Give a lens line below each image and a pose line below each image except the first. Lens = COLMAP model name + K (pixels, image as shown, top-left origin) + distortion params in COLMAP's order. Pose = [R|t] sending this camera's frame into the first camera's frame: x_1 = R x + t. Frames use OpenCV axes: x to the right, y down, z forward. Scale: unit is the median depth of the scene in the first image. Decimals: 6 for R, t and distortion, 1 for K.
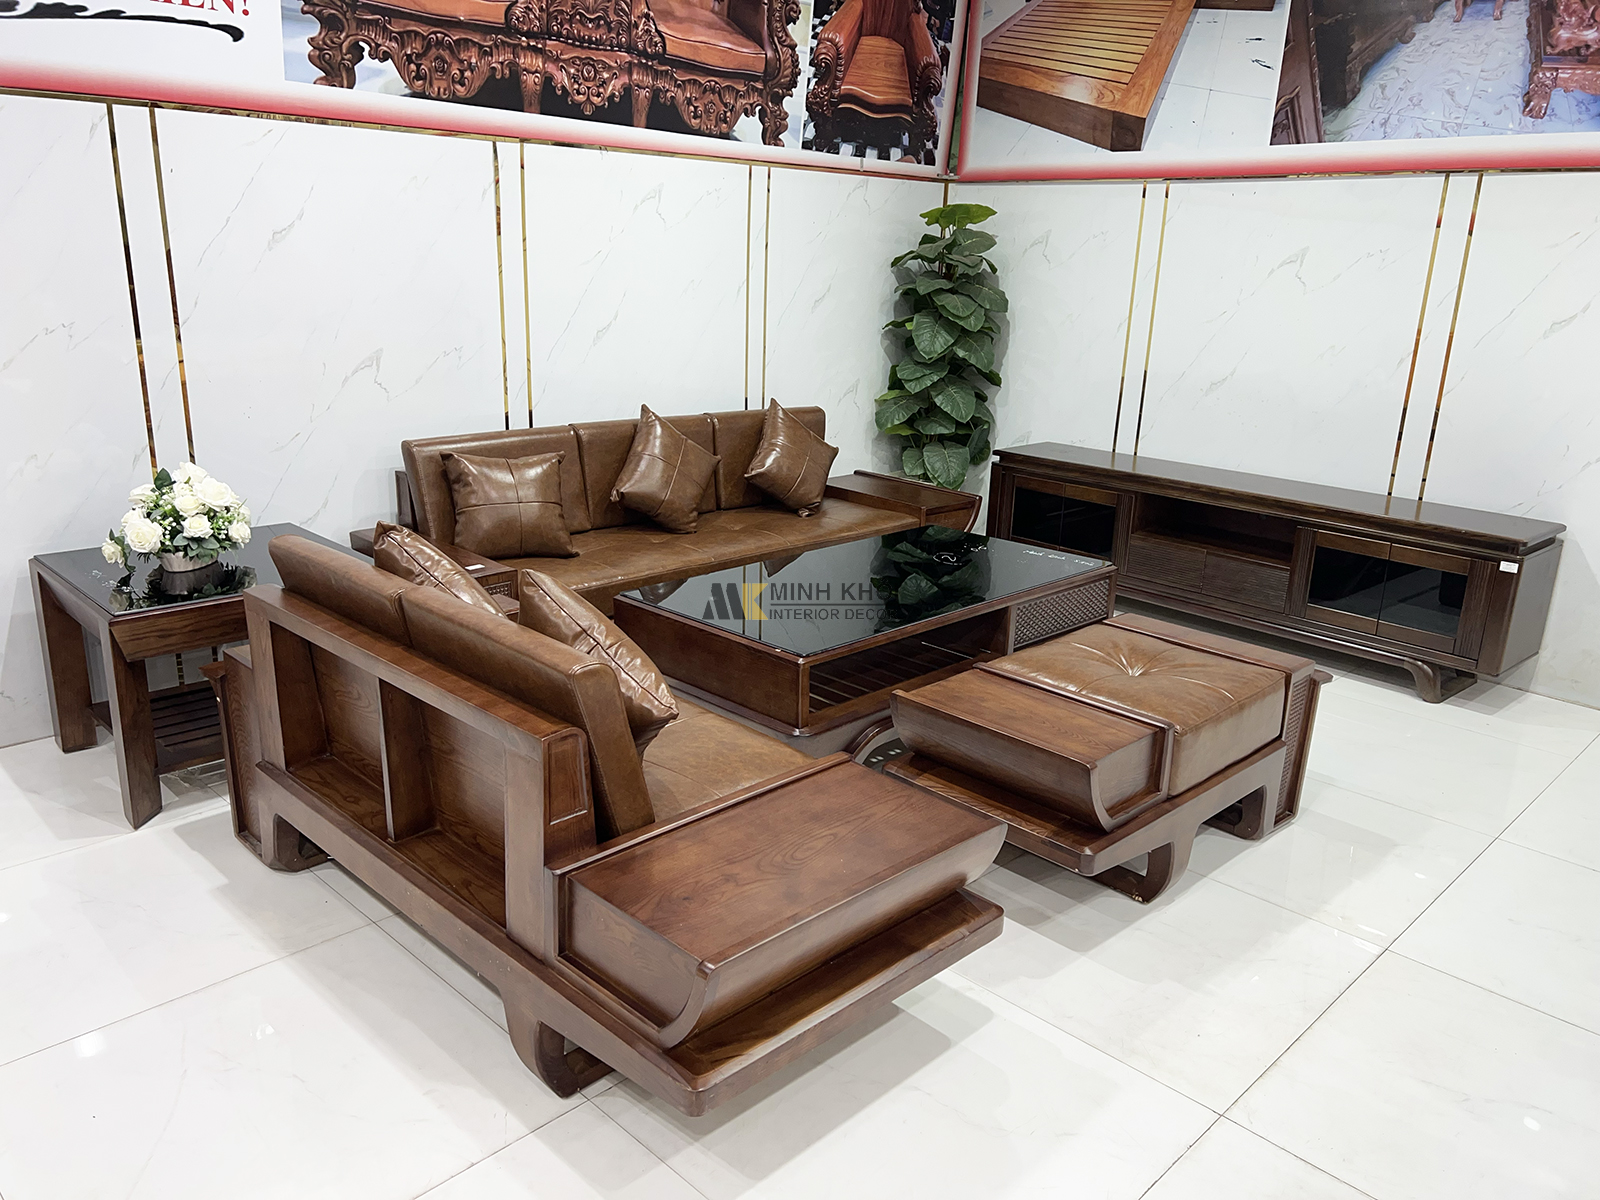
lens RADIAL K [[1197.0, 0, 810.3], [0, 1197.0, 609.4], [0, 0, 1]] dist [0.062935, -0.066507]
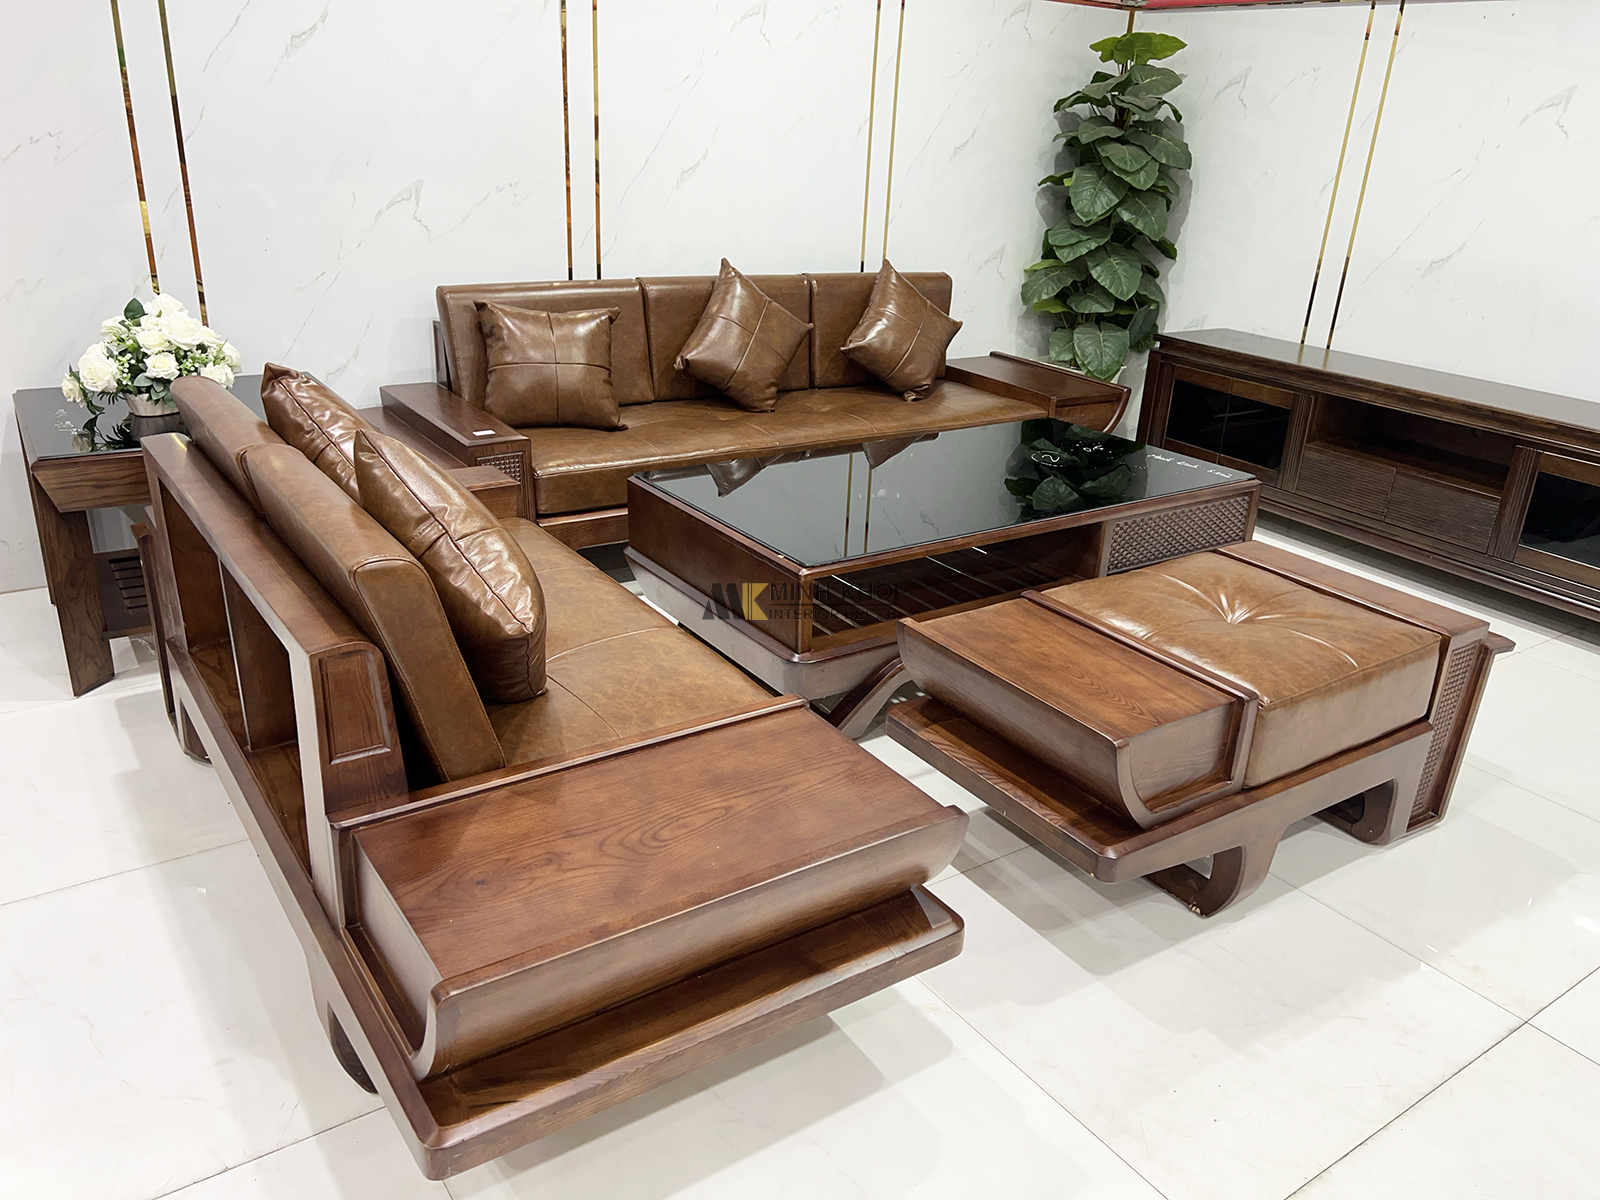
lens RADIAL K [[1212.1, 0, 822.4], [0, 1212.1, 600.2], [0, 0, 1]] dist [0.050244, -0.045922]
pose [[0.984184, 0.081818, -0.157126, 0.088082], [-0.068871, 0.993898, 0.086157, -0.005860], [0.163216, -0.073973, 0.983813, 0.124794]]
